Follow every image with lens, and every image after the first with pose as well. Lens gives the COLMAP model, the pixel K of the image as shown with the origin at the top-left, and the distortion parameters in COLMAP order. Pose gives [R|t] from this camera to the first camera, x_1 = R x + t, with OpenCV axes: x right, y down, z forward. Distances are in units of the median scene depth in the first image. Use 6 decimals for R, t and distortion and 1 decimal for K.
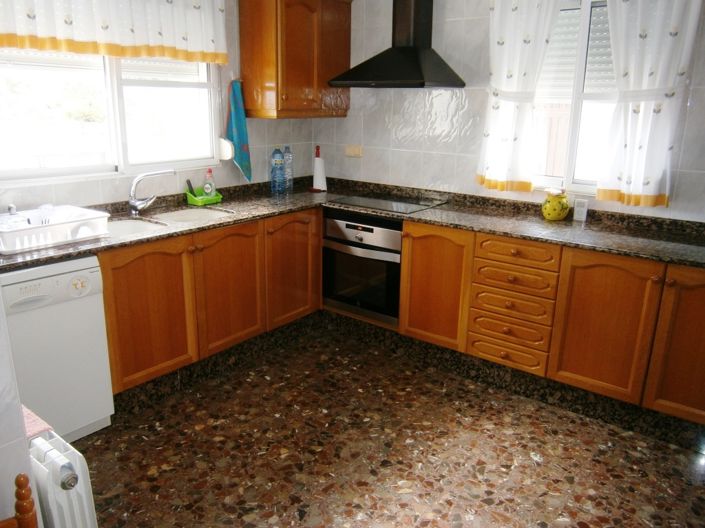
lens RADIAL K [[550.5, 0, 343.3], [0, 550.5, 264.4], [0, 0, 1]] dist [-0.071076, 0.037418]
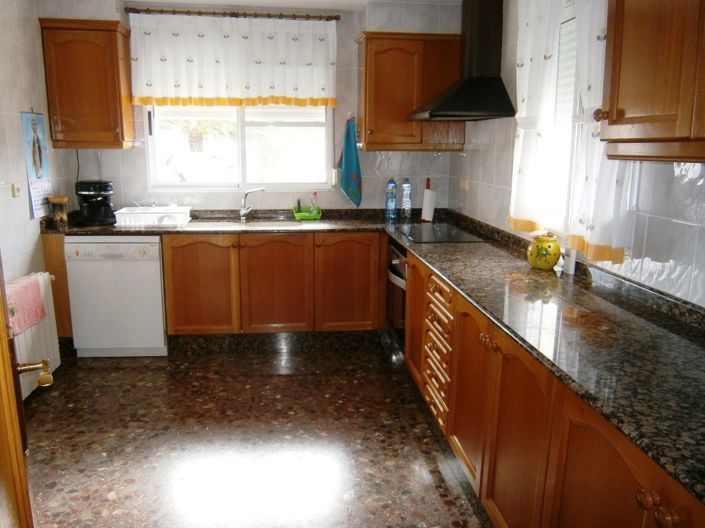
lens RADIAL K [[550.5, 0, 343.3], [0, 550.5, 264.4], [0, 0, 1]] dist [-0.071076, 0.037418]
pose [[0.690550, 0.127708, -0.711921, 0.789654], [-0.193532, 0.981024, -0.011742, -0.015449], [0.696912, 0.145888, 0.702161, 0.235004]]
